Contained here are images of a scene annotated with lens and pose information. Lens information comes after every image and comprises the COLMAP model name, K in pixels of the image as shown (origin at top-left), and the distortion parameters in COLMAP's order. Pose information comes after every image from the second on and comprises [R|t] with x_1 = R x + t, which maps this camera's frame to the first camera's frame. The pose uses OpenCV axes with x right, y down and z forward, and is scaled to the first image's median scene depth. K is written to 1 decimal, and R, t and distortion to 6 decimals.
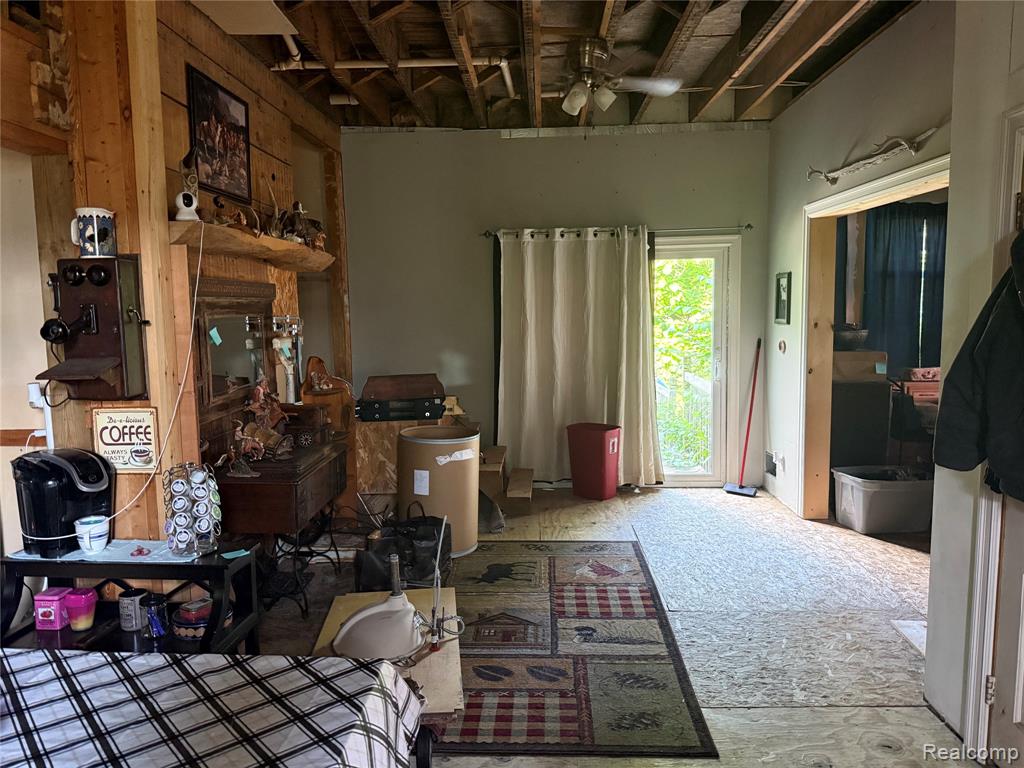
lens RADIAL K [[721.5, 0, 505.9], [0, 721.5, 384.3], [0, 0, 1]] dist [0.049678, -0.062547]
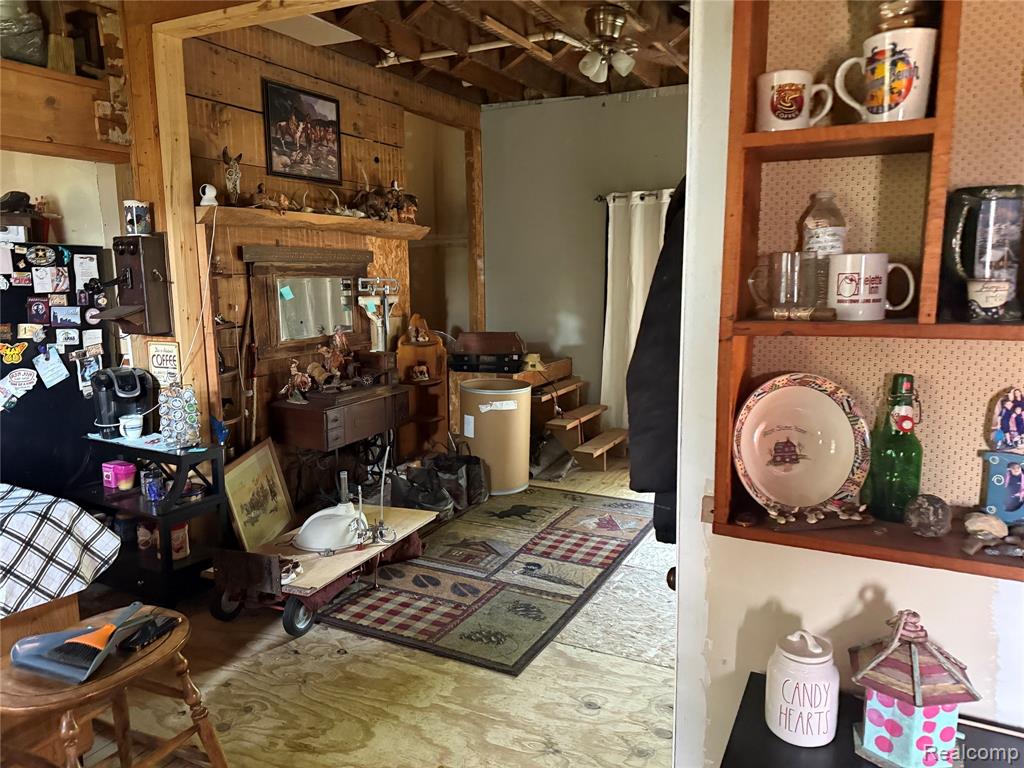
lens RADIAL K [[721.5, 0, 510.3], [0, 721.5, 389.8], [0, 0, 1]] dist [0.049678, -0.062547]
pose [[0.906006, 0.072637, -0.416985, 0.431324], [-0.047613, 0.996402, 0.070118, -0.003914], [0.420577, -0.043674, 0.906205, -0.001876]]
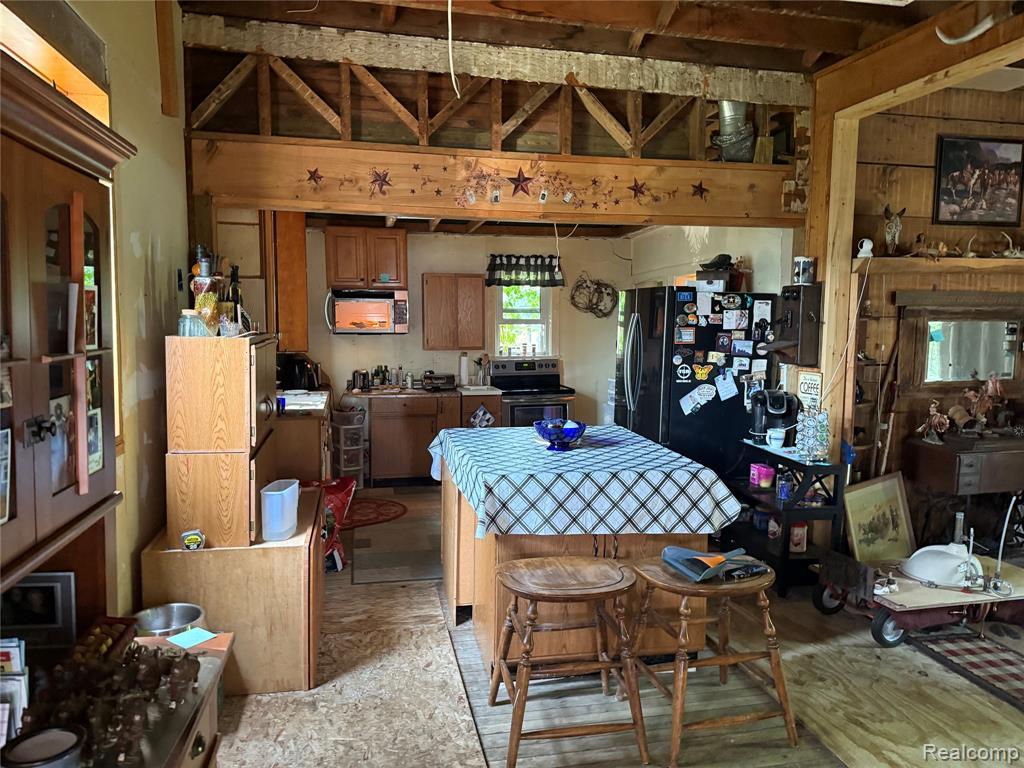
lens RADIAL K [[721.5, 0, 518.7], [0, 721.5, 389.1], [0, 0, 1]] dist [0.049678, -0.062547]
pose [[0.253278, 0.108285, -0.961314, 0.587364], [-0.112054, 0.990311, 0.082028, 0.005271], [0.960882, 0.086943, 0.262957, -0.058766]]
